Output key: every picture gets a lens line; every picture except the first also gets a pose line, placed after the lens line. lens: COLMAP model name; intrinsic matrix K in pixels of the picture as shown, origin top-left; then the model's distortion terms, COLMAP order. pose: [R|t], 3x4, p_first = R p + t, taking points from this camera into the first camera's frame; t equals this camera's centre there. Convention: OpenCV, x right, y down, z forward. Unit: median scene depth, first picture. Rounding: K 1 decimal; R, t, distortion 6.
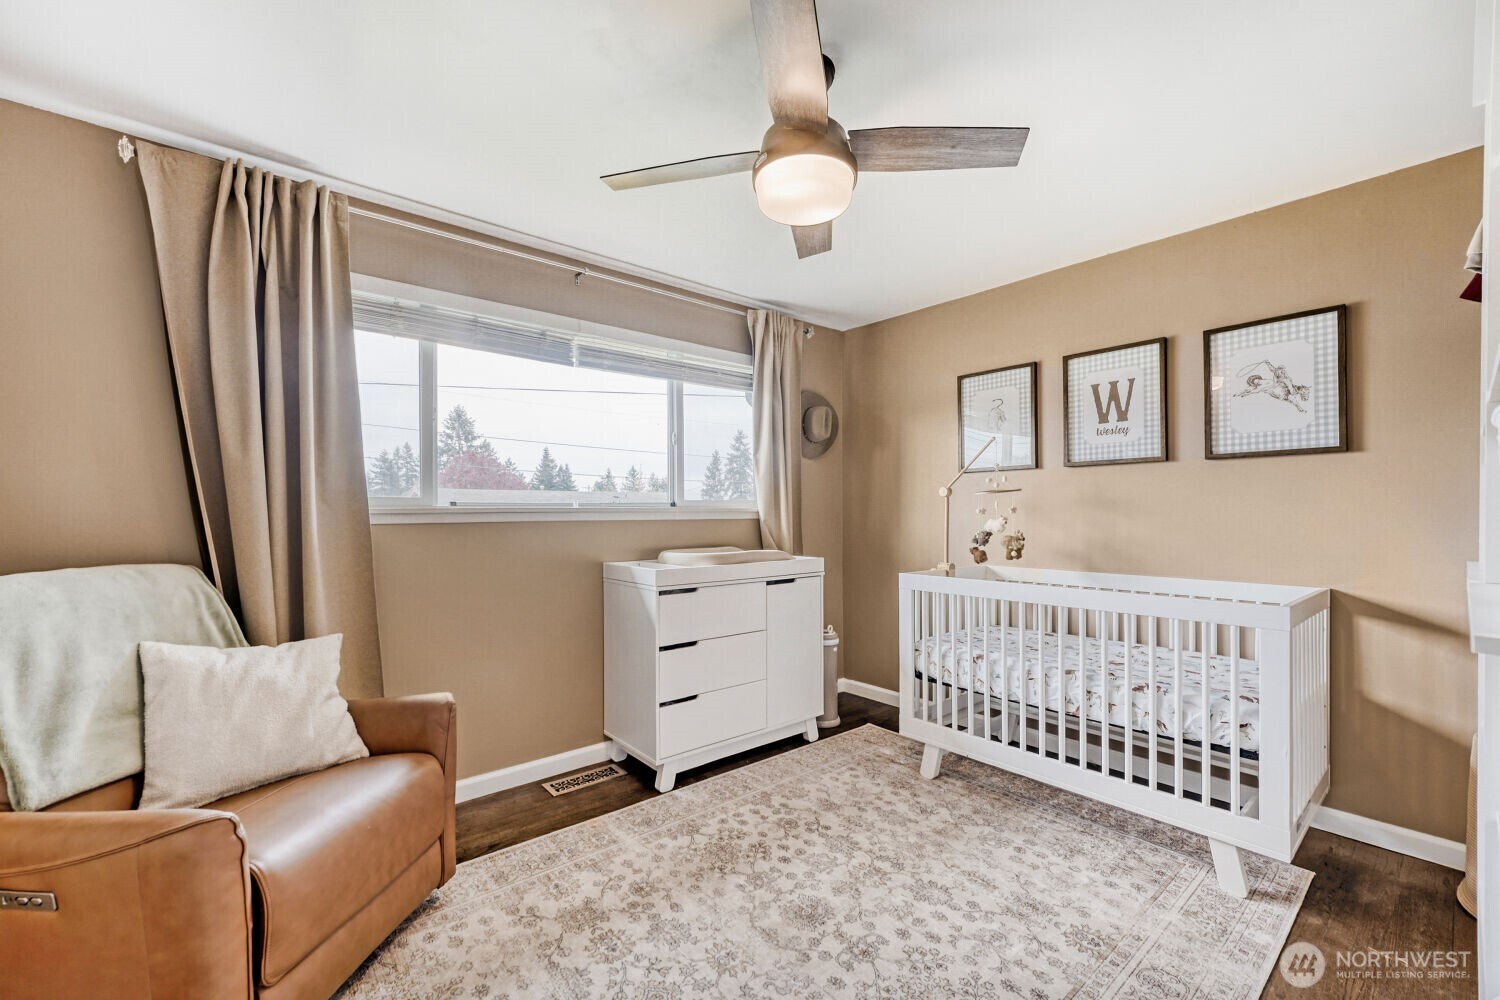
lens RADIAL K [[613.0, 0, 754.0], [0, 613.0, 512.0], [0, 0, 1]] dist [-0.037072, 0.006613]
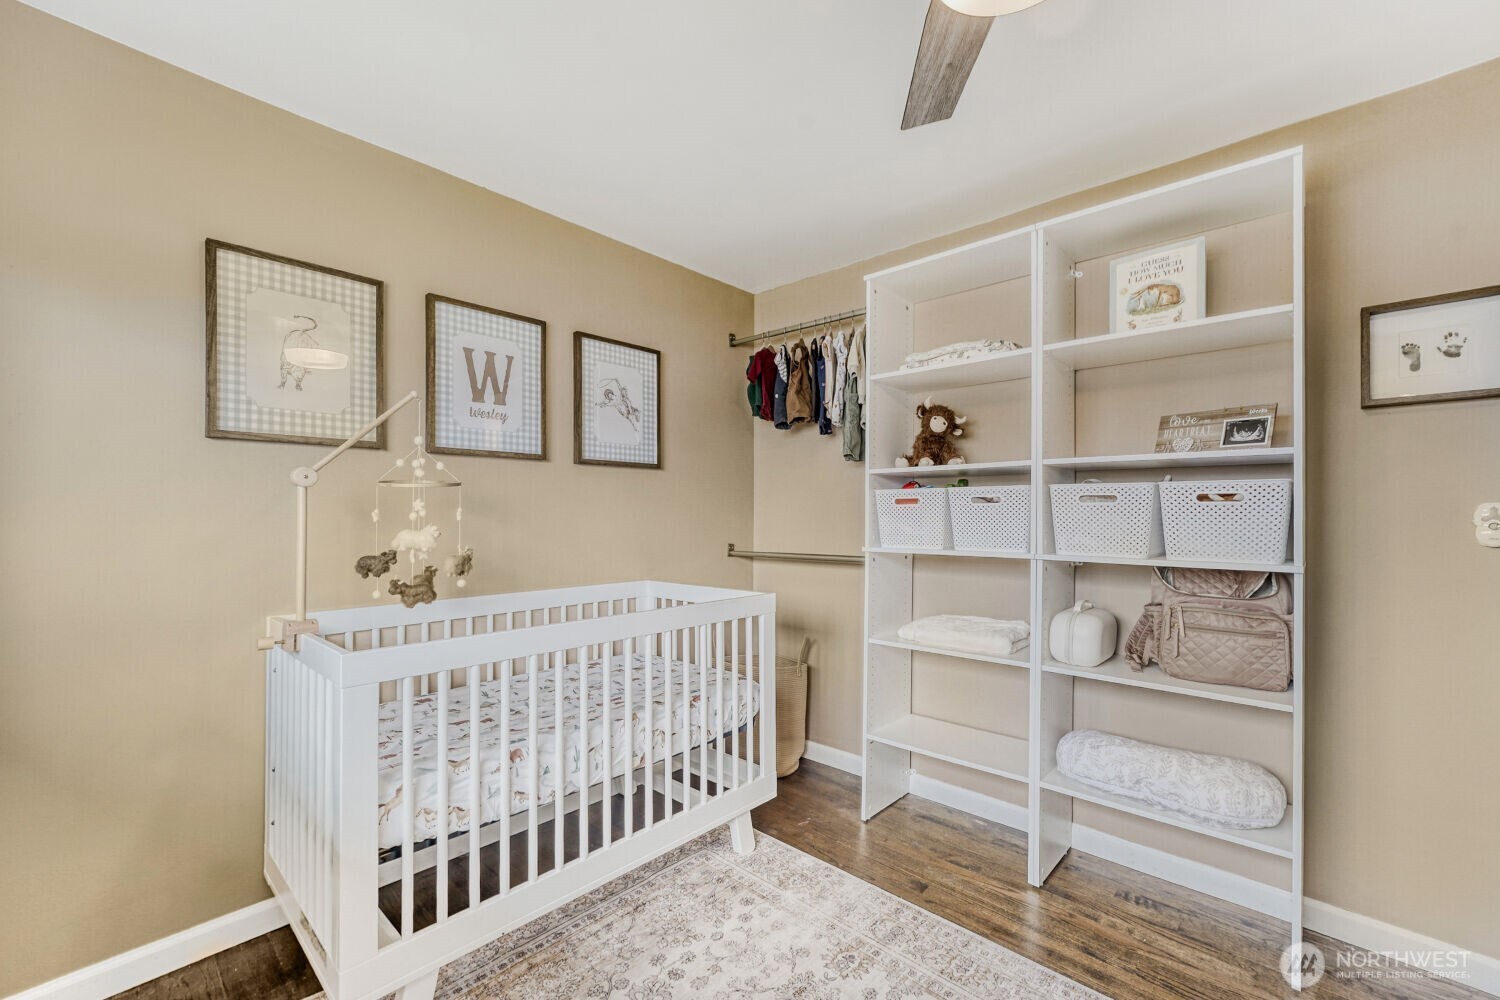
lens RADIAL K [[649.7, 0, 750.0], [0, 649.7, 500.0], [0, 0, 1]] dist [0.070175, 0.000031]
pose [[-0.143427, 0.001855, 0.989659, -0.327493], [-0.023311, 0.999714, -0.005252, -0.026931], [-0.989386, -0.023823, -0.143343, 0.828829]]
